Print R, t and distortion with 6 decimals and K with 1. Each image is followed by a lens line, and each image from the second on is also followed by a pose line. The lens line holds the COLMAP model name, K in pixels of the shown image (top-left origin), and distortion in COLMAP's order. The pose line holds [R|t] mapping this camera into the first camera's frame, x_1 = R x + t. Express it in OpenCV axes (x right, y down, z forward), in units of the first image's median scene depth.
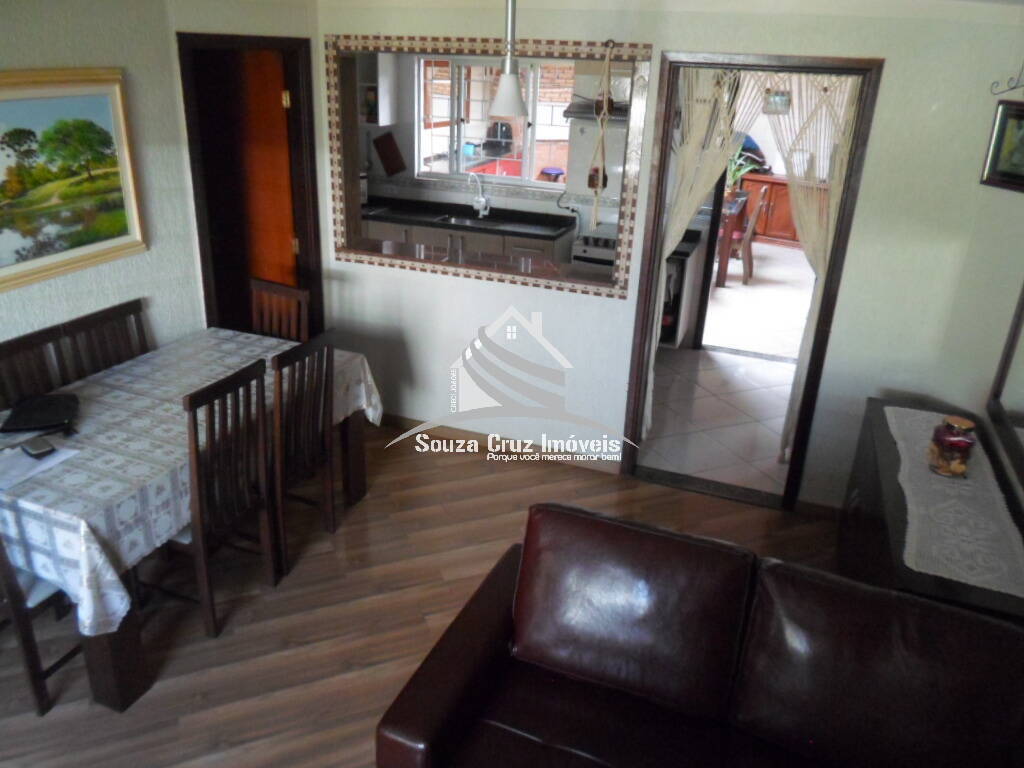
lens RADIAL K [[790.0, 0, 505.8], [0, 790.0, 372.6], [0, 0, 1]] dist [-0.003757, -0.004727]
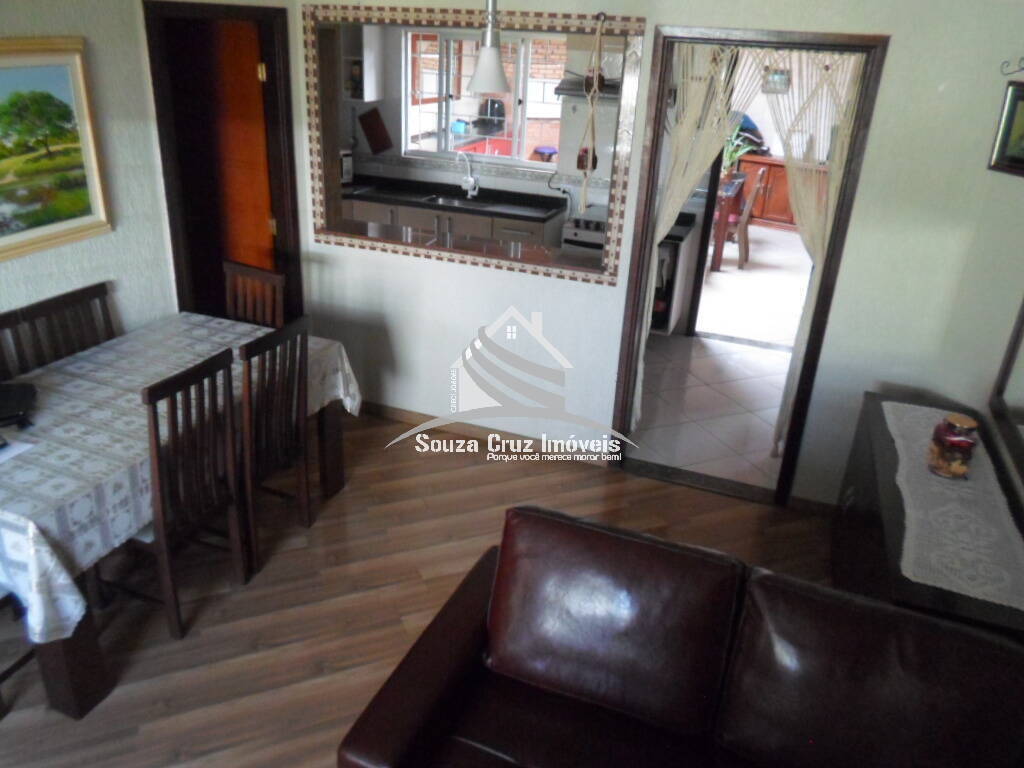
lens RADIAL K [[794.7, 0, 505.6], [0, 794.7, 372.5], [0, 0, 1]] dist [-0.001536, -0.005002]
pose [[0.999944, 0.007683, 0.007277, 0.011601], [-0.007857, 0.999674, 0.024300, -0.009930], [-0.007087, -0.024356, 0.999678, 0.031039]]
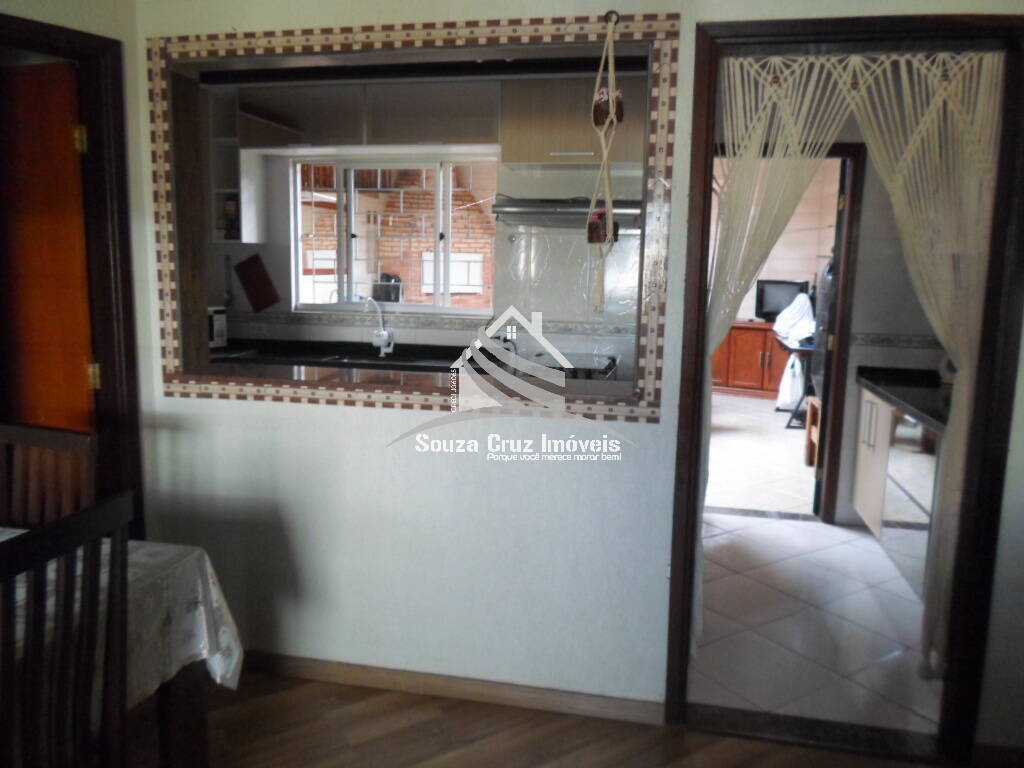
lens RADIAL K [[790.0, 0, 505.8], [0, 790.0, 372.6], [0, 0, 1]] dist [-0.003757, -0.004727]
pose [[0.986368, -0.042758, 0.158904, -0.056227], [0.078481, 0.970988, -0.225883, -0.002185], [-0.144636, 0.235274, 0.961107, 0.405259]]
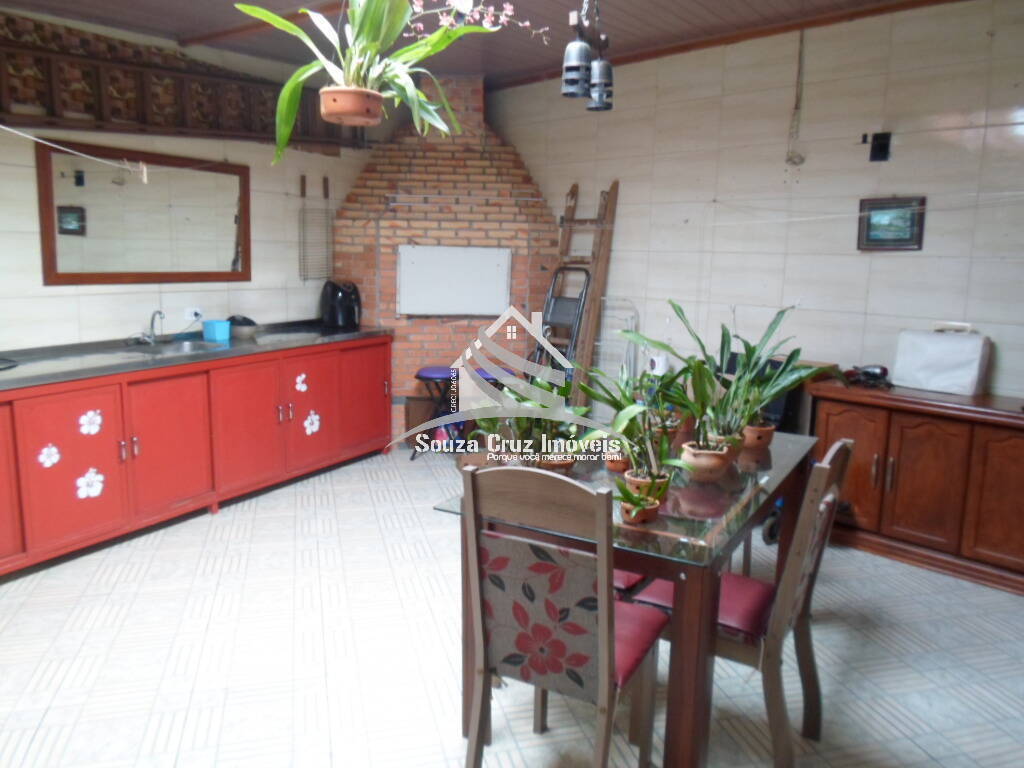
lens RADIAL K [[773.4, 0, 513.2], [0, 773.4, 381.2], [0, 0, 1]] dist [-0.002444, -0.000703]
pose [[0.986041, 0.011969, -0.166073, 0.499986], [-0.049511, 0.973372, -0.223818, -0.365232], [0.158972, 0.228917, 0.960378, 1.374981]]
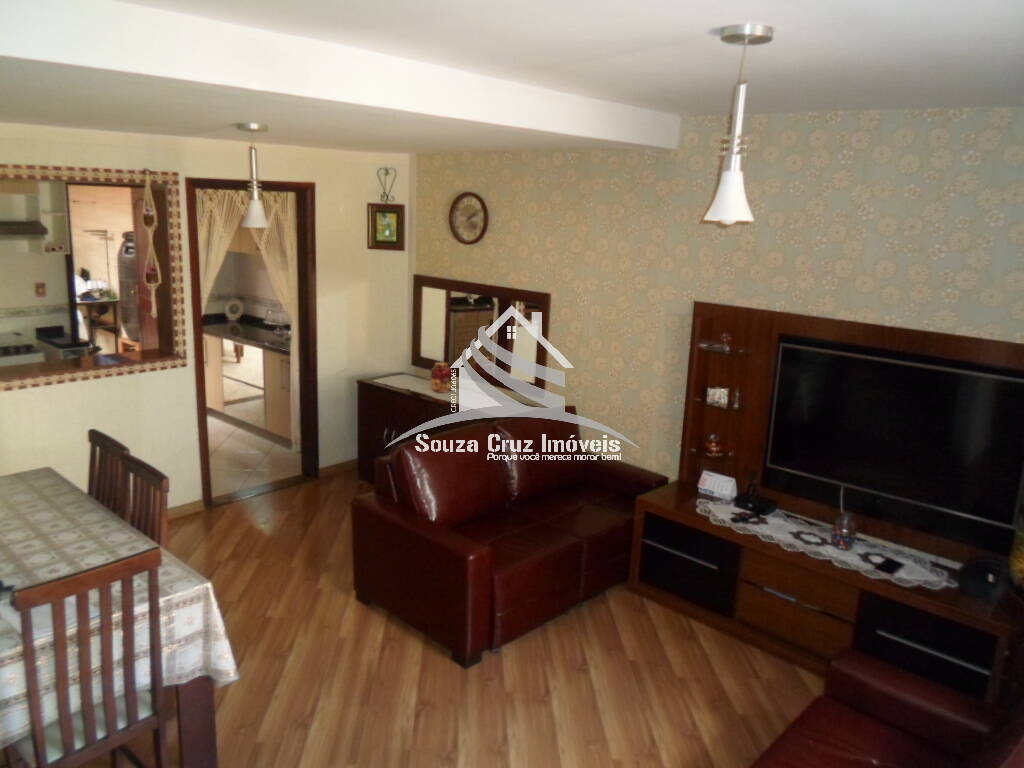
lens RADIAL K [[794.7, 0, 505.6], [0, 794.7, 372.5], [0, 0, 1]] dist [-0.001536, -0.005002]
pose [[0.362953, -0.224645, 0.904323, -0.772076], [0.325179, 0.940026, 0.103003, -0.046325], [-0.873226, 0.256682, 0.414235, 0.034901]]
